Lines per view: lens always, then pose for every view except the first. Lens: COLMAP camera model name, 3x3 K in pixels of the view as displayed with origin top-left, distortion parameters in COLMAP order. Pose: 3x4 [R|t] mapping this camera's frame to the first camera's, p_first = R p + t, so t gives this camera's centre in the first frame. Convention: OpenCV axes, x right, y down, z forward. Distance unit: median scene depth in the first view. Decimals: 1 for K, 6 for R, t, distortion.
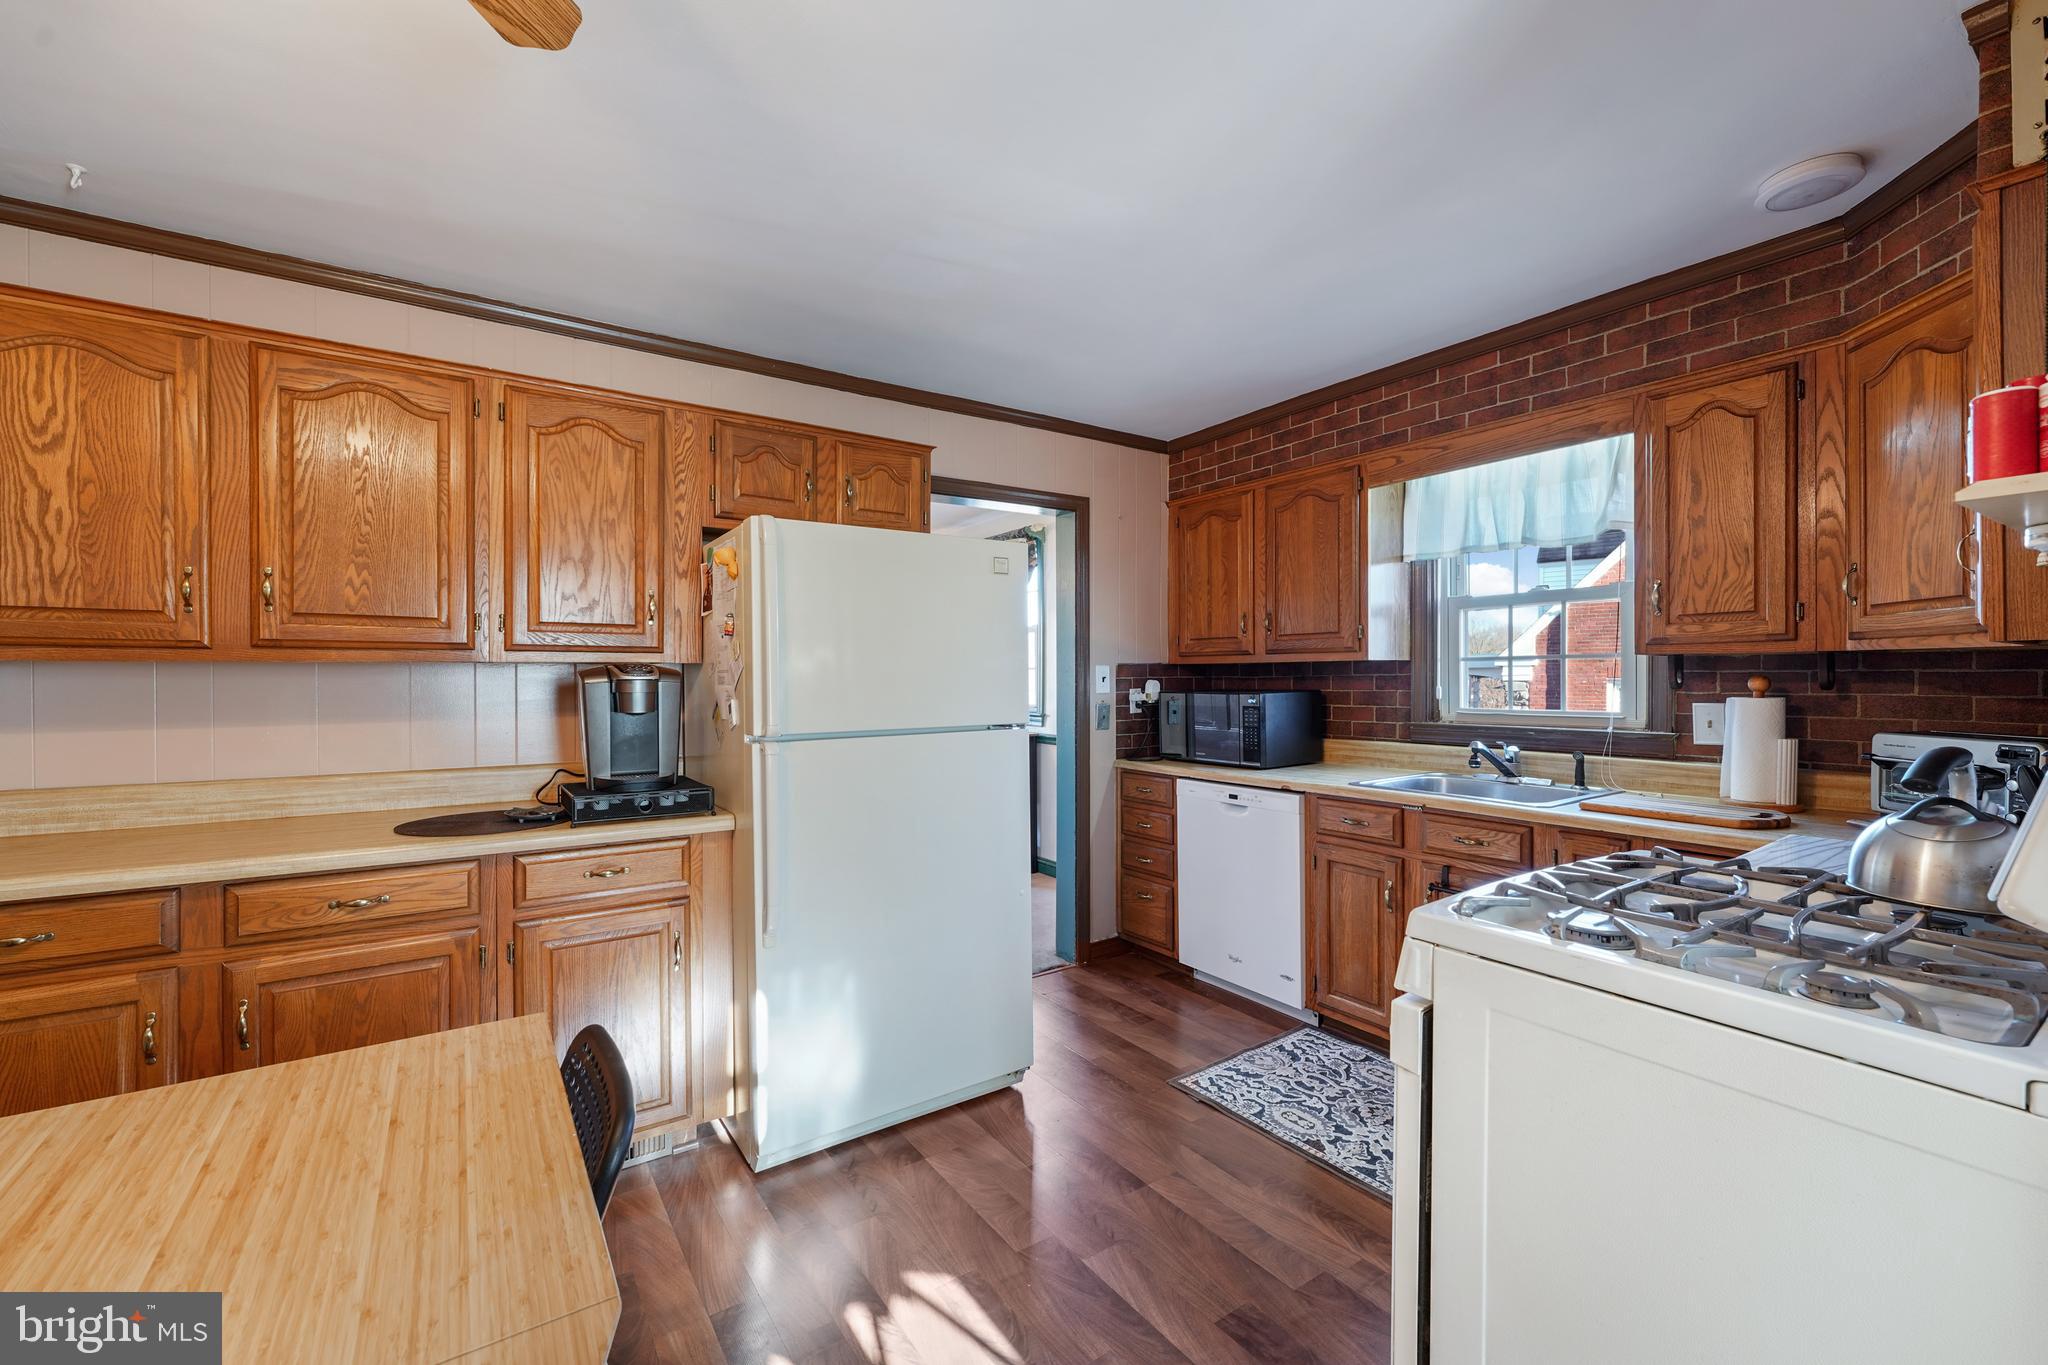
lens RADIAL K [[817.9, 0, 1024.9], [0, 817.9, 681.3], [0, 0, 1]] dist [-0.004106, -0.000495]
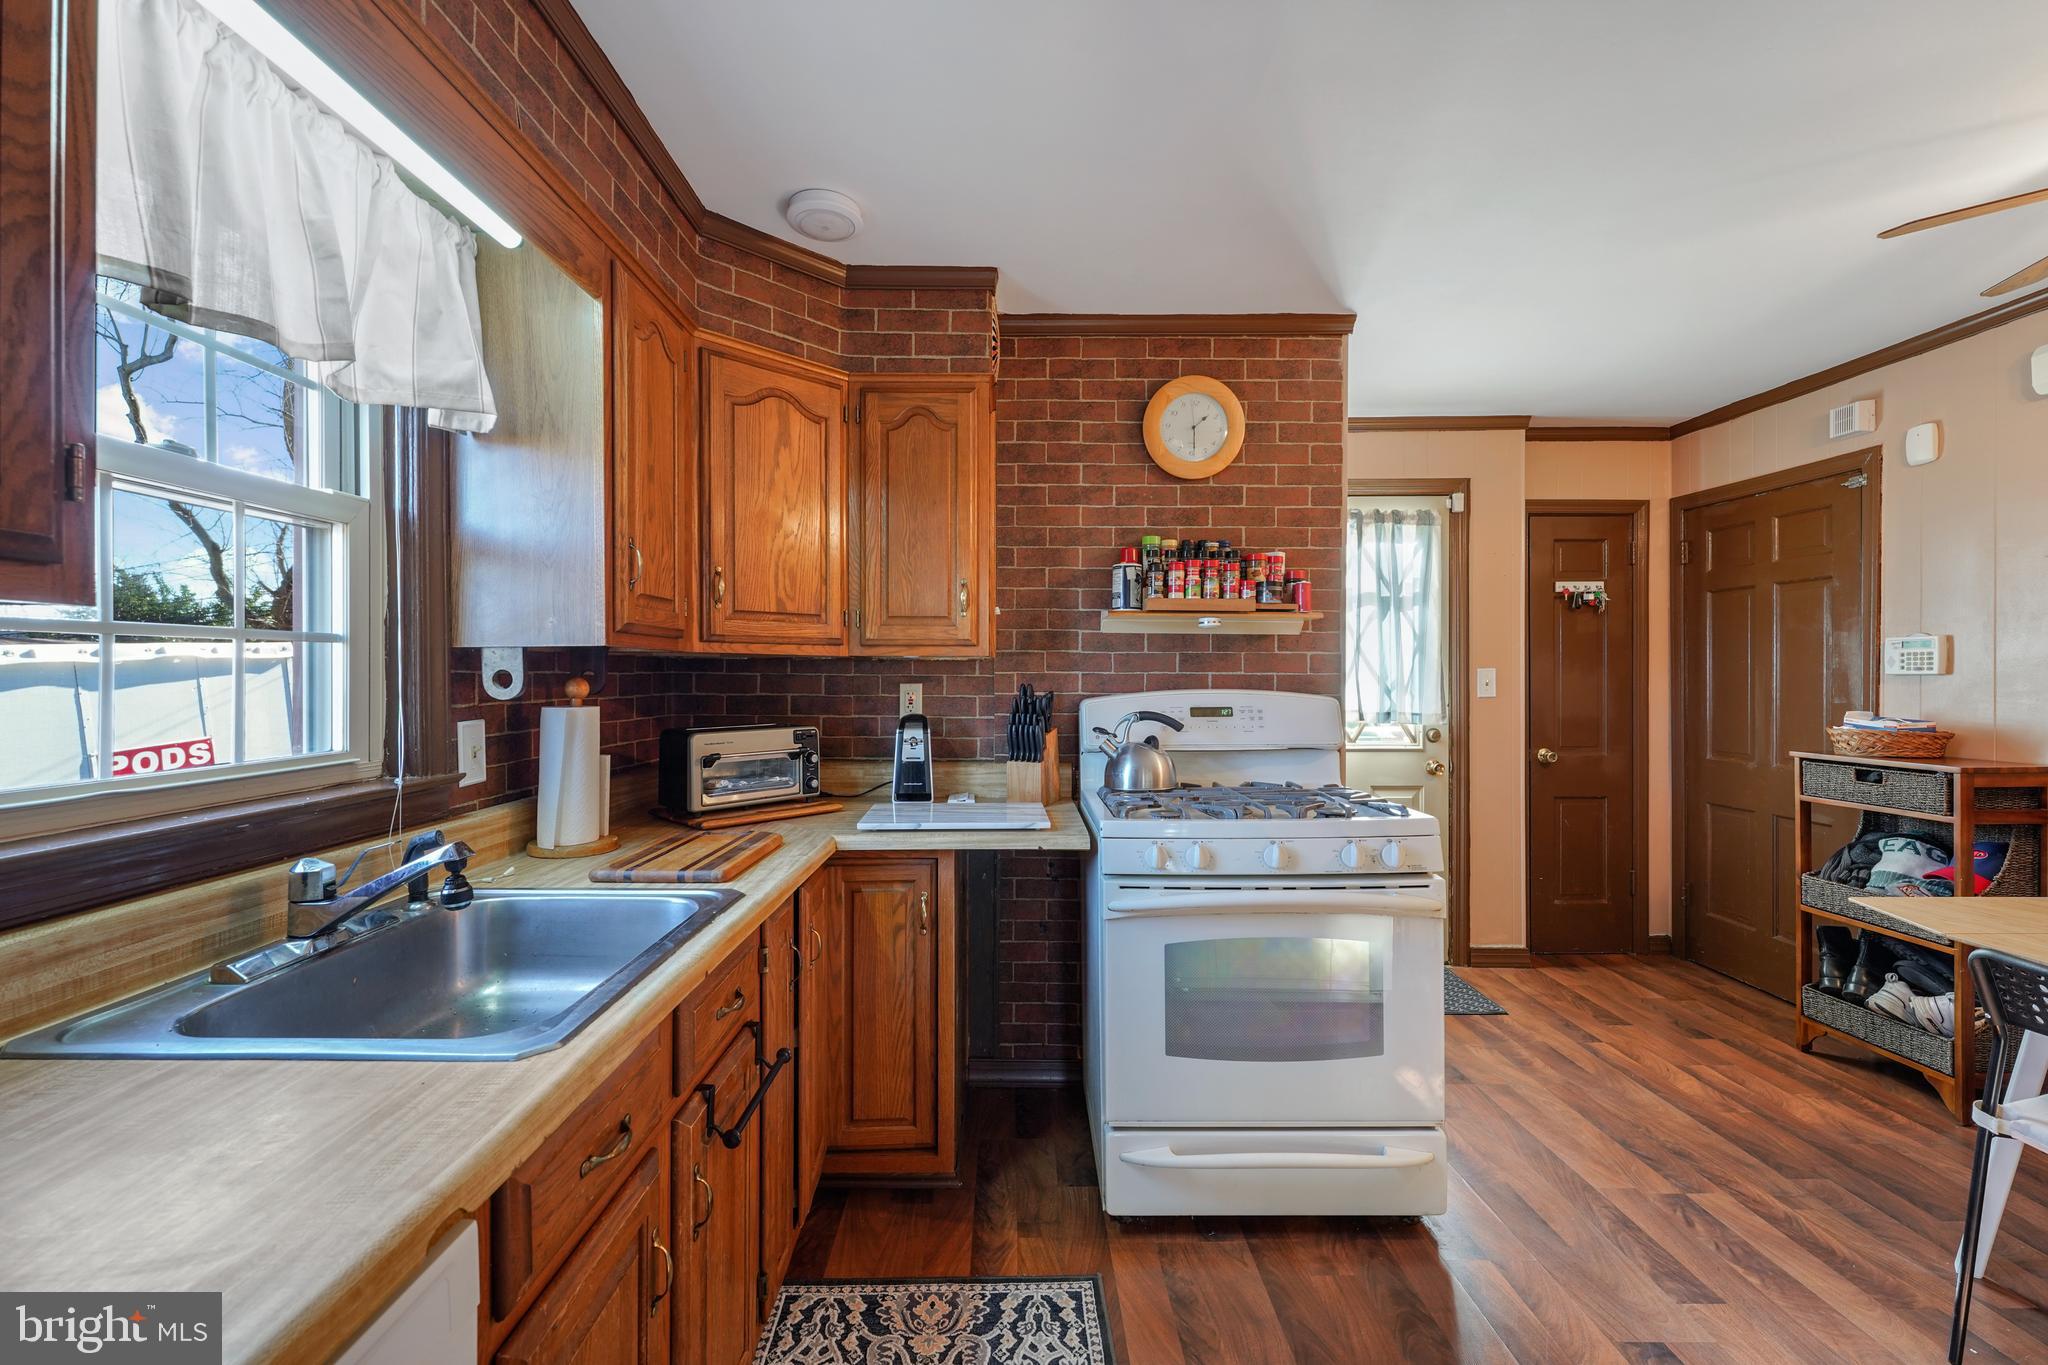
lens RADIAL K [[824.5, 0, 1017.1], [0, 824.5, 679.6], [0, 0, 1]] dist [-0.016931, 0.002186]
pose [[-0.830982, 0.000031, 0.556300, 0.111676], [0.006076, 0.999941, 0.009020, -0.008918], [-0.556266, 0.010875, -0.830933, 1.287130]]
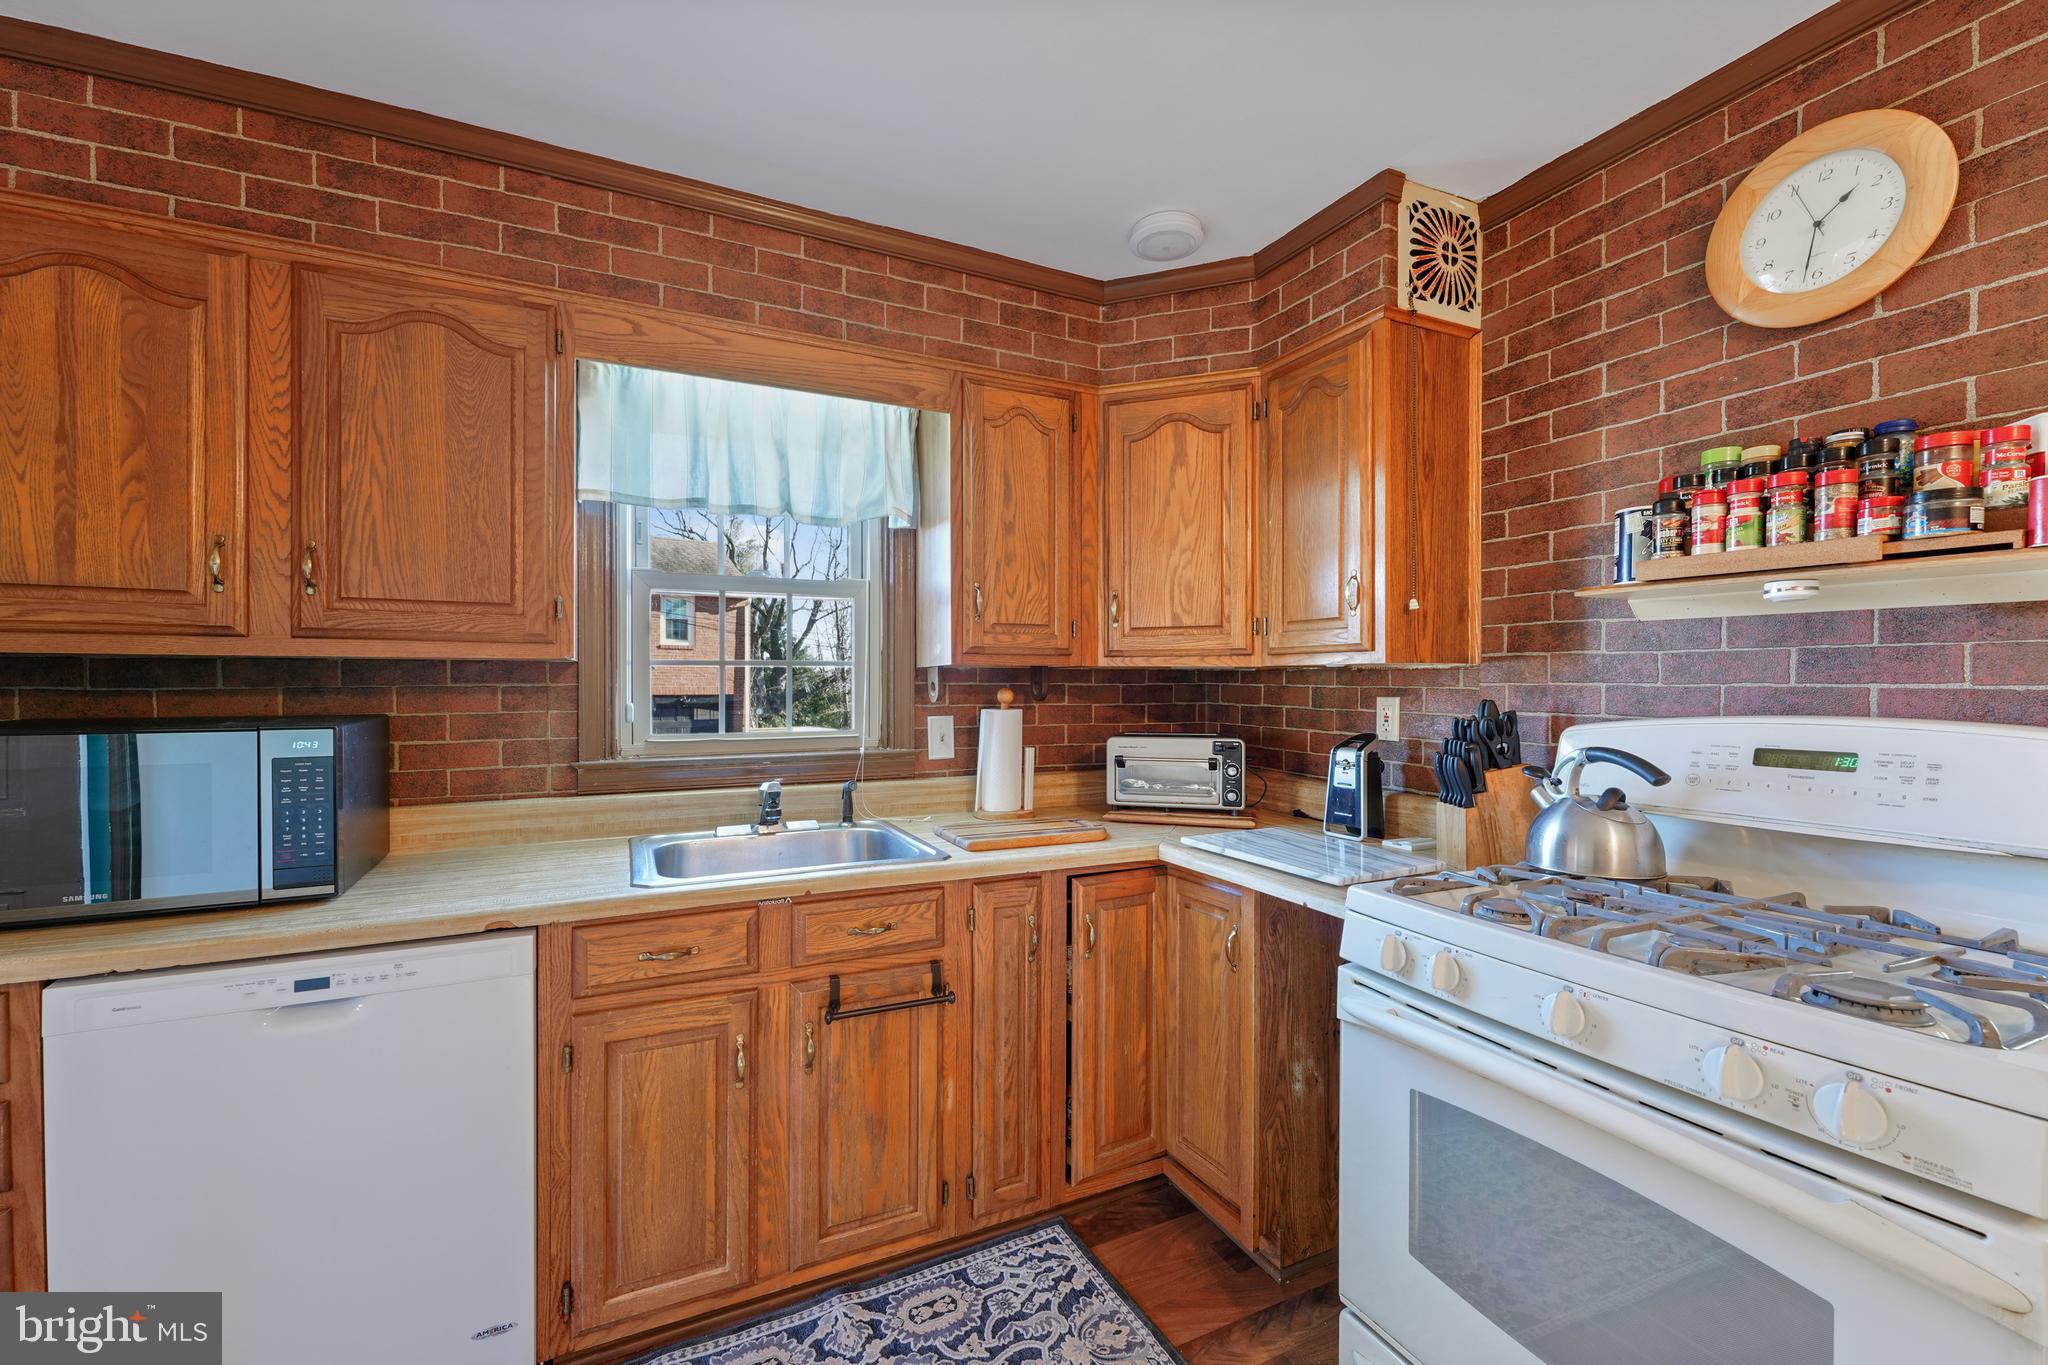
lens RADIAL K [[824.5, 0, 1020.9], [0, 824.5, 690.1], [0, 0, 1]] dist [-0.016931, 0.002186]
pose [[0.152265, -0.003448, 0.988334, -0.114184], [0.002880, 0.999991, 0.003045, -0.006618], [-0.988335, 0.002383, 0.152274, 0.748448]]
